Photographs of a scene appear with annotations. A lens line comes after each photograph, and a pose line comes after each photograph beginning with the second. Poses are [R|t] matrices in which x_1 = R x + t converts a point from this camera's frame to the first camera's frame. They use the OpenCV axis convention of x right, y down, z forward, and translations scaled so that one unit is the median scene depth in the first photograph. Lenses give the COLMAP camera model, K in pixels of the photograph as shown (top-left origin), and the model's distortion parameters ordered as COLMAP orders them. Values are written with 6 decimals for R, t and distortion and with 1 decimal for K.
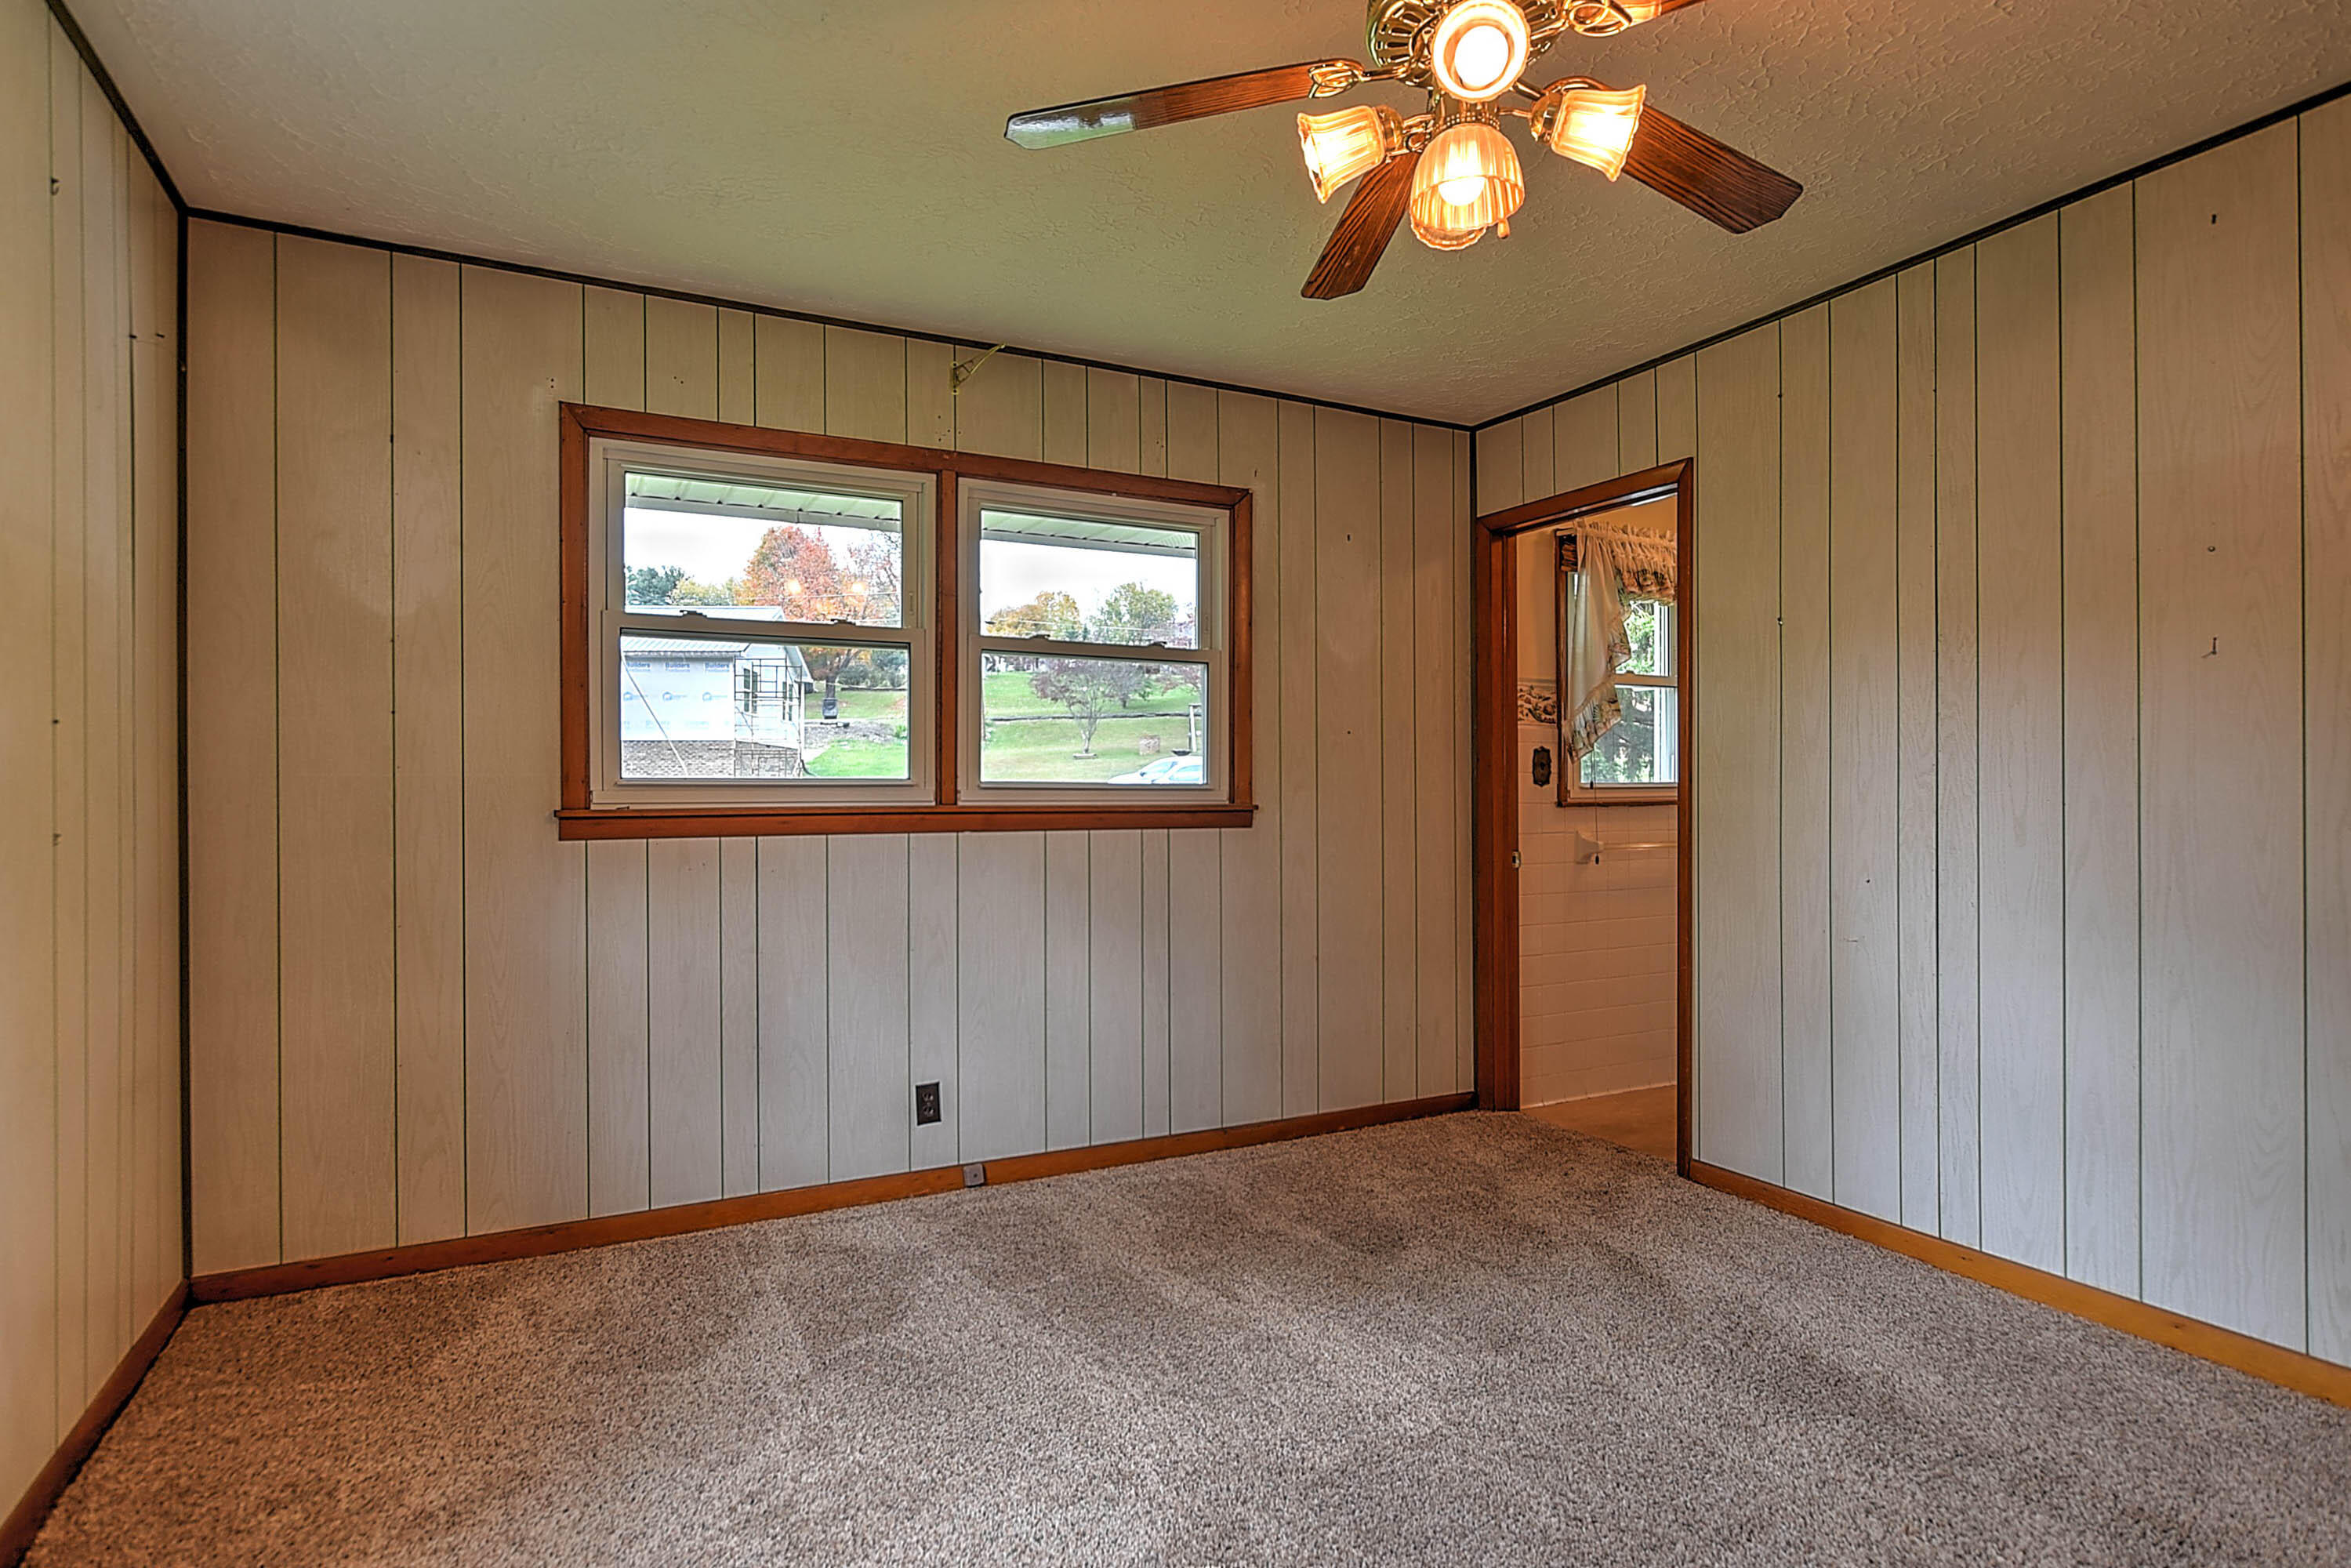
lens RADIAL K [[1224.3, 0, 1167.0], [0, 1224.3, 789.5], [0, 0, 1]] dist [-0.012812, 0.004128]
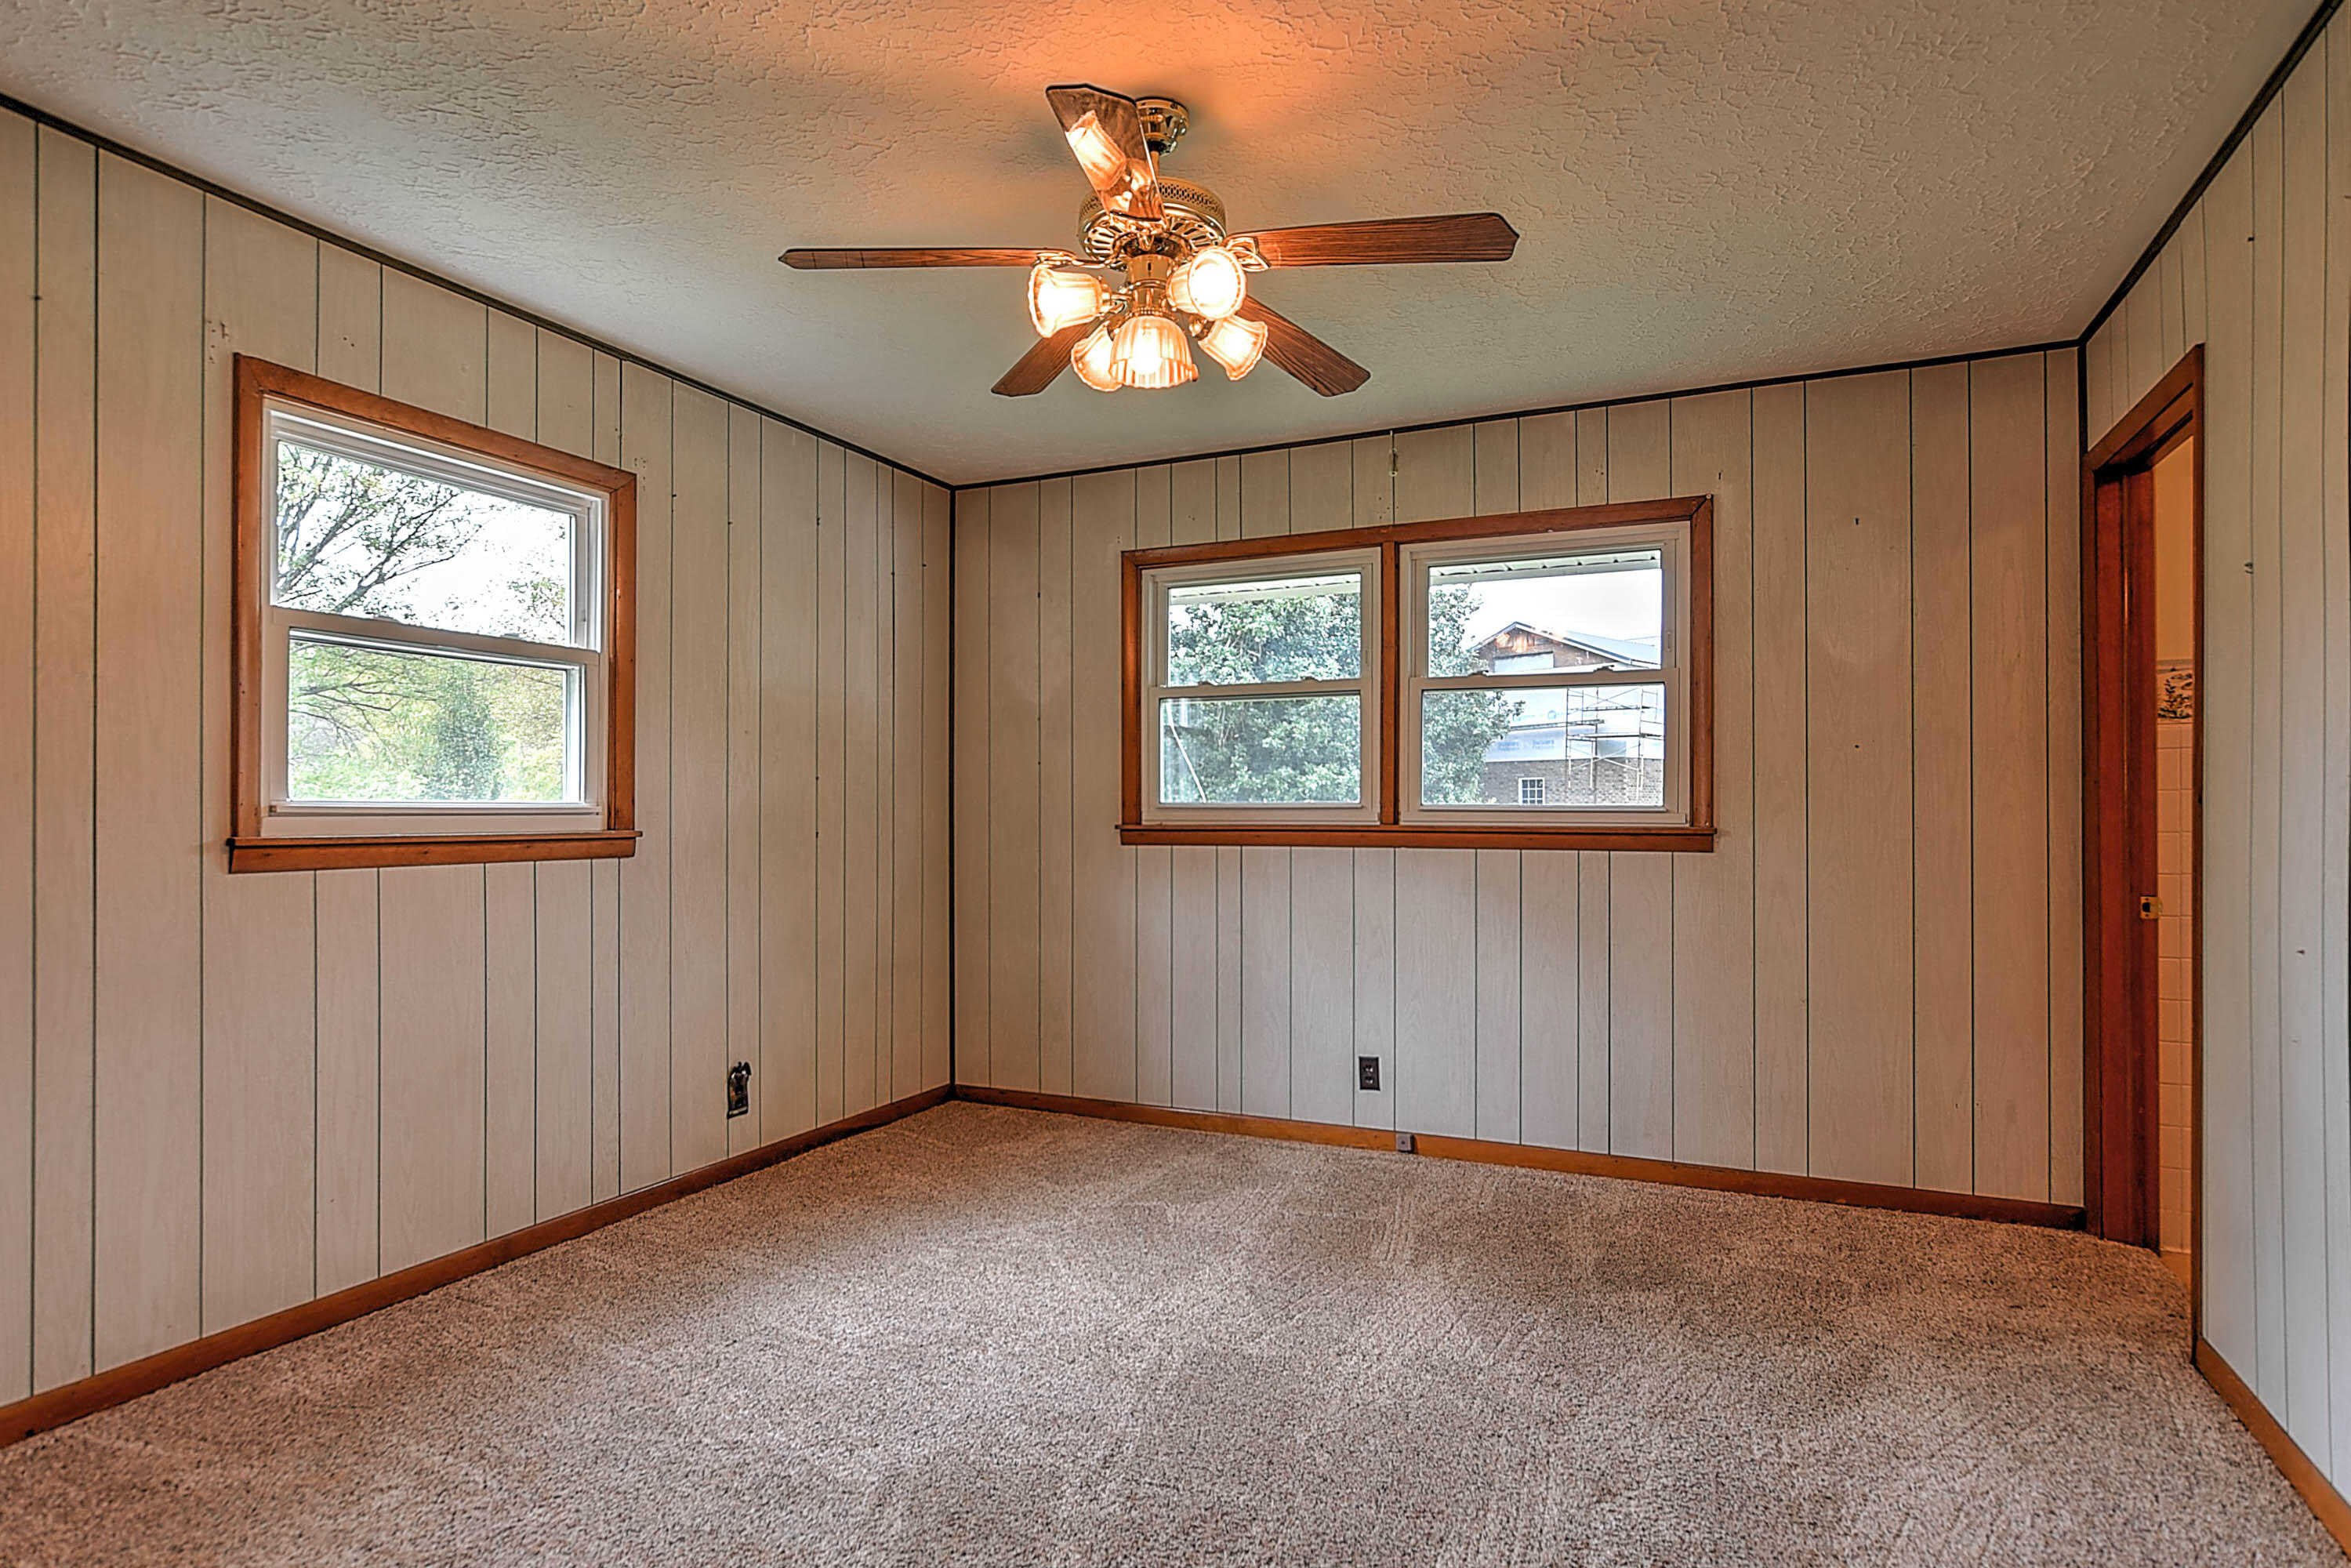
lens RADIAL K [[1224.3, 0, 1137.0], [0, 1224.3, 802.1], [0, 0, 1]] dist [-0.012812, 0.004128]
pose [[0.615575, -0.005144, -0.788061, 0.607477], [-0.002476, 0.999961, -0.008462, 0.001711], [0.788074, 0.007161, 0.615539, 0.081046]]
